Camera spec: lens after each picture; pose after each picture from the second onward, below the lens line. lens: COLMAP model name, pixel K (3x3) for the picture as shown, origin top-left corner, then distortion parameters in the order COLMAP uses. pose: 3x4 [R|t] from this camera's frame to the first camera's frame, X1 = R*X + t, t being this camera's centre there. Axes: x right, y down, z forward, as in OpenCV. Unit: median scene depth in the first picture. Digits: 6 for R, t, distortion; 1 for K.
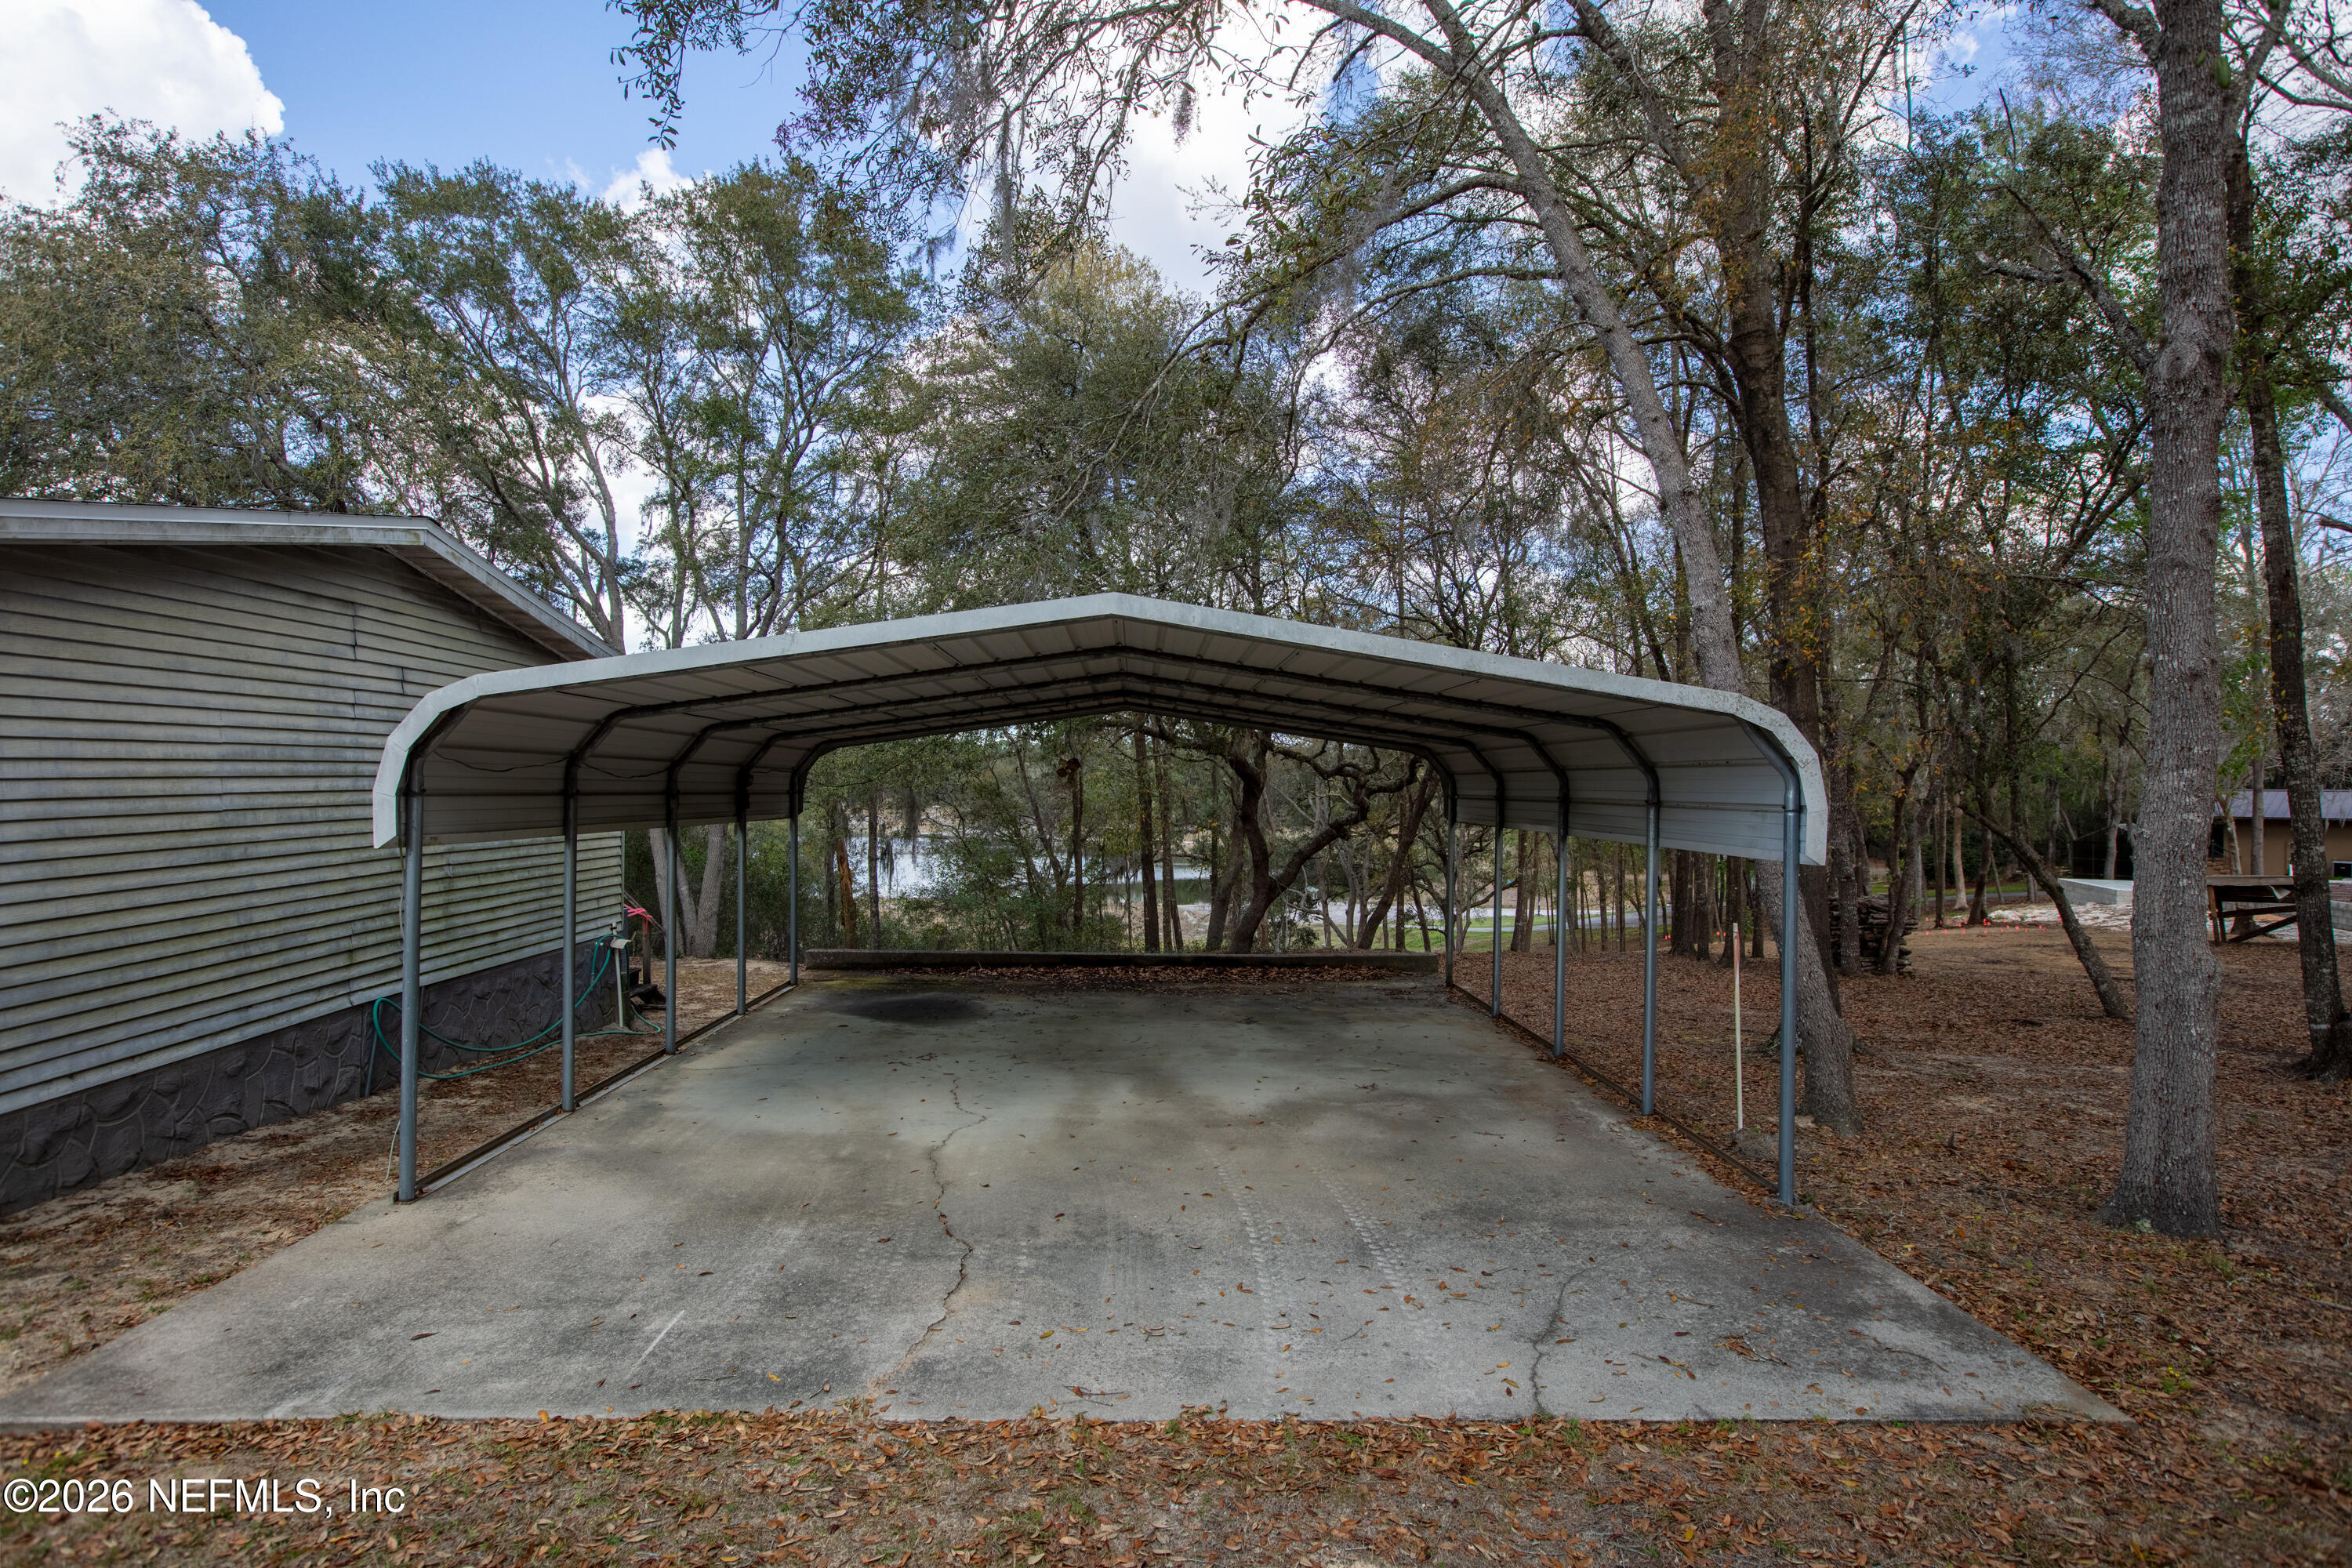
lens RADIAL K [[1223.0, 0, 1176.0], [0, 1223.0, 784.0], [0, 0, 1]] dist [-0.001222, -0.000420]
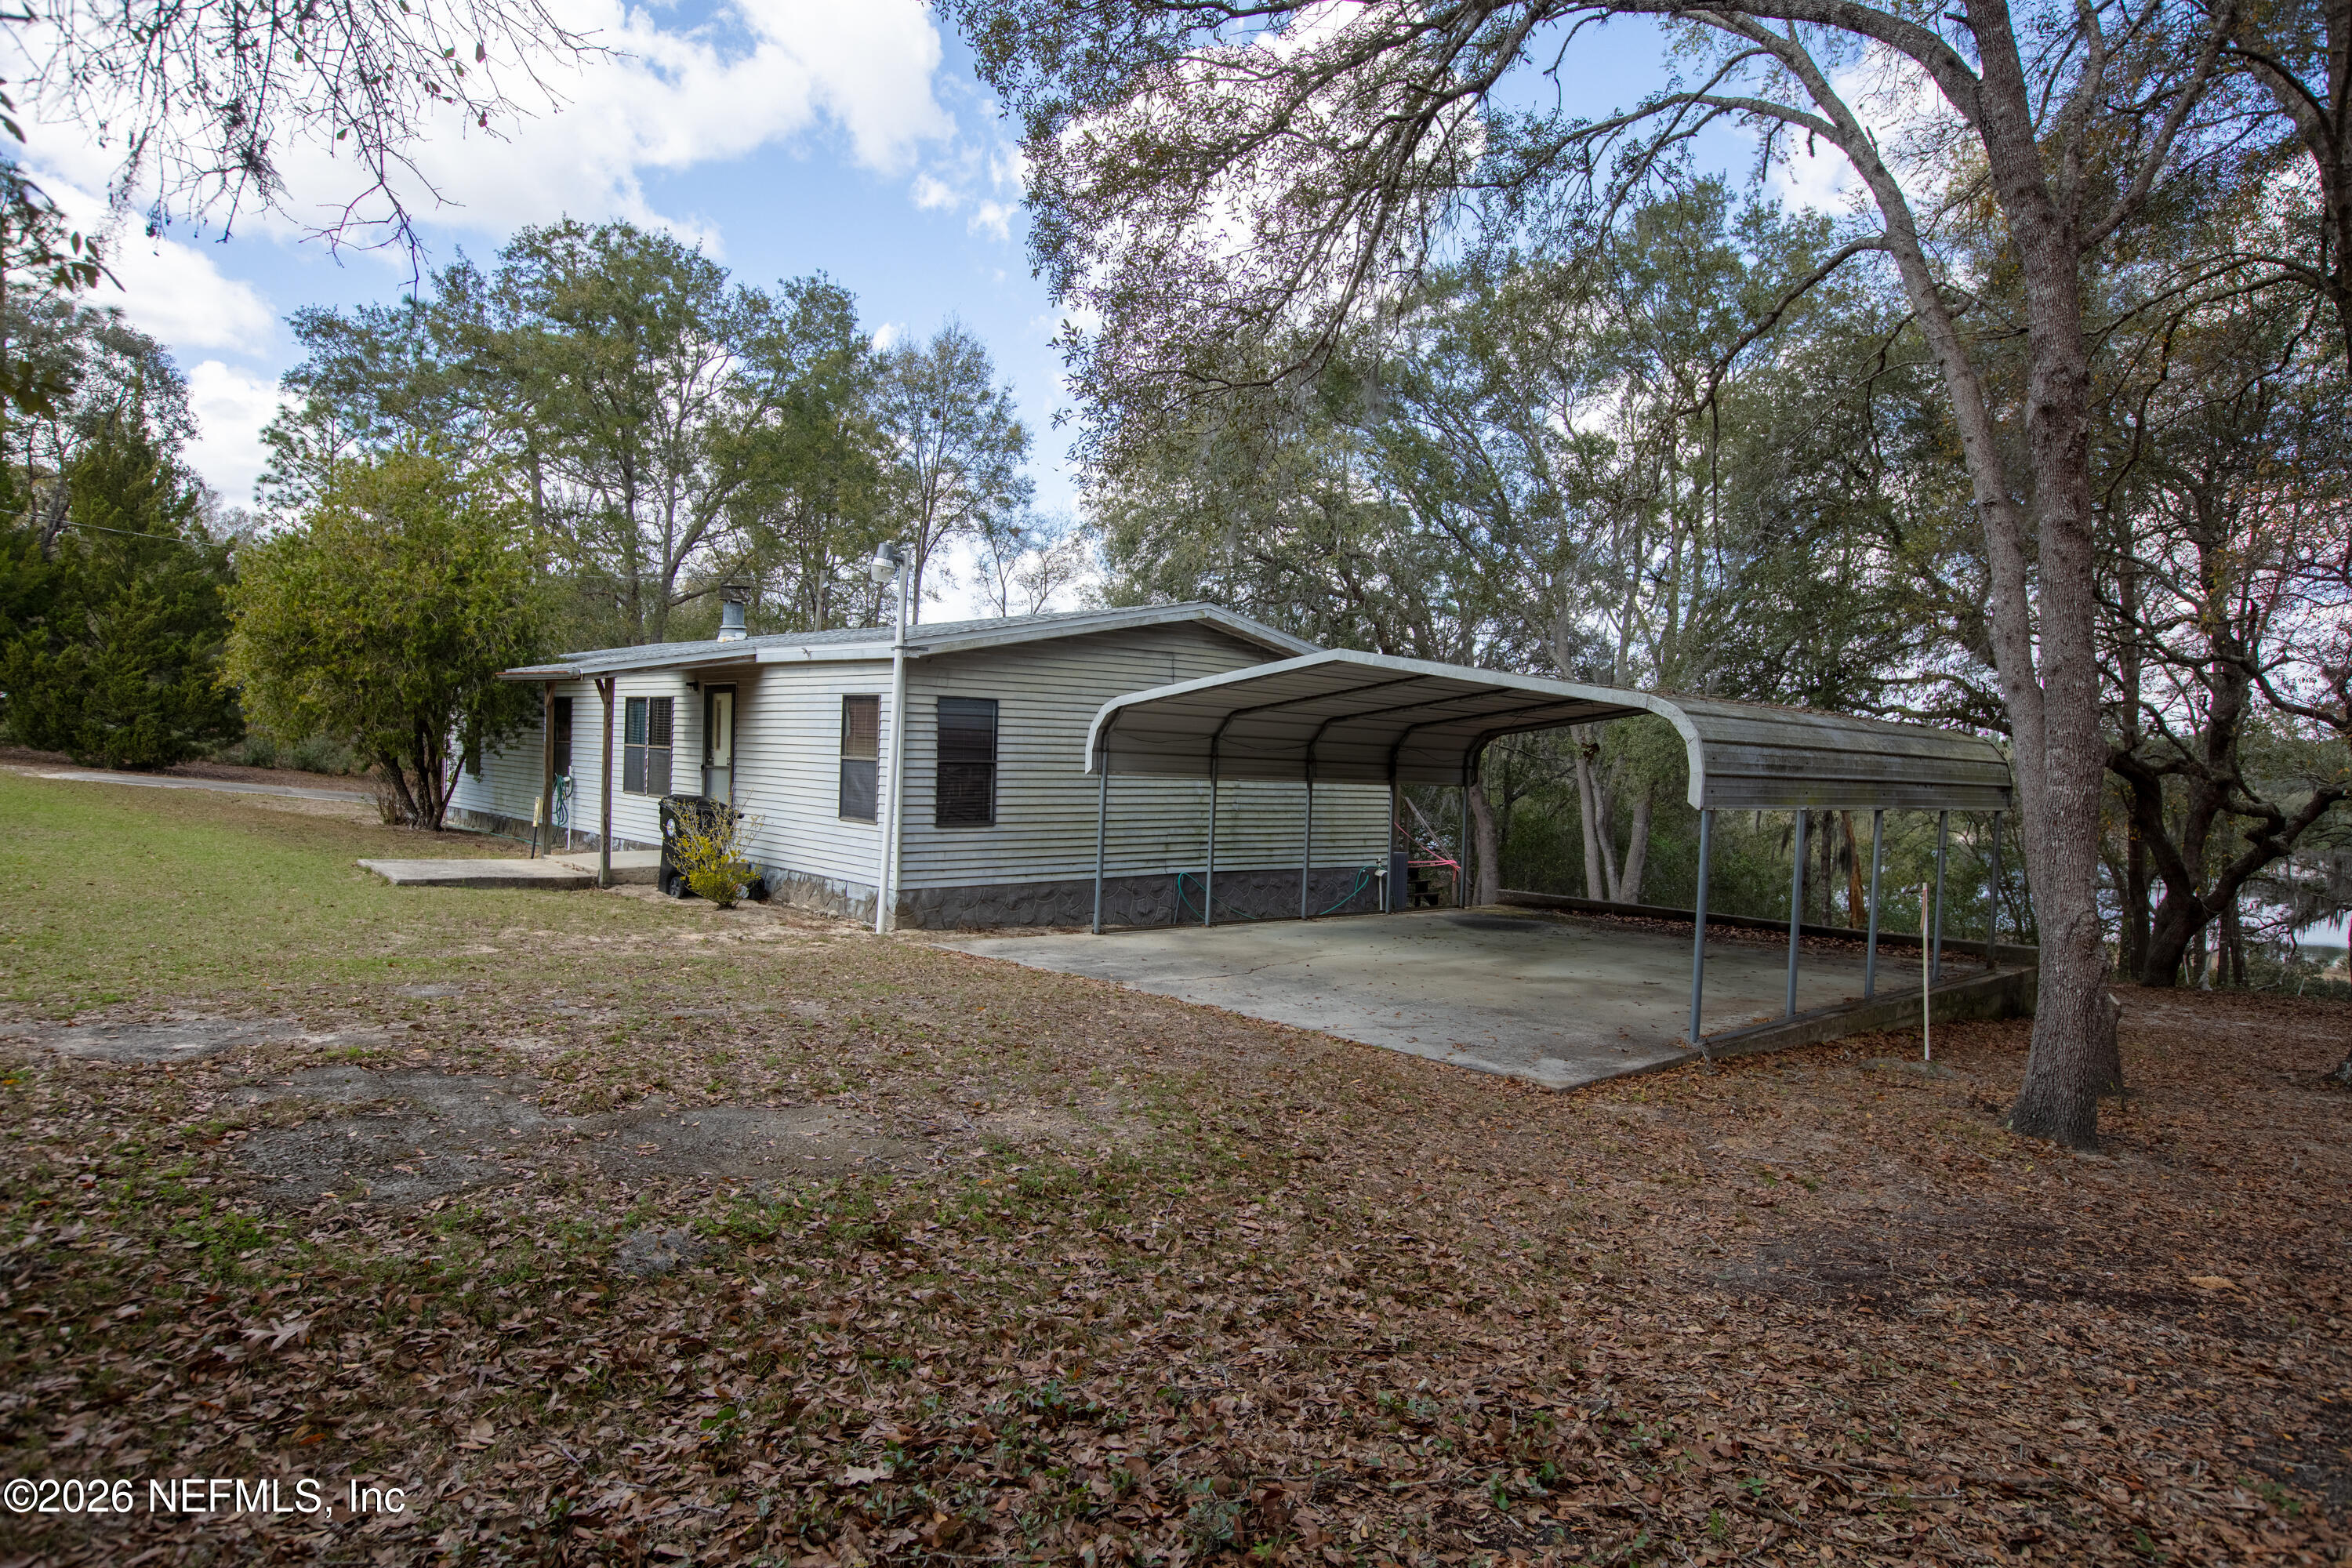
lens RADIAL K [[1223.0, 0, 1176.0], [0, 1223.0, 784.0], [0, 0, 1]] dist [-0.001222, -0.000420]
pose [[0.641966, 0.044086, -0.765464, 0.850121], [-0.046987, 0.998731, 0.018114, 0.018368], [0.765292, 0.024339, 0.643223, -0.199363]]
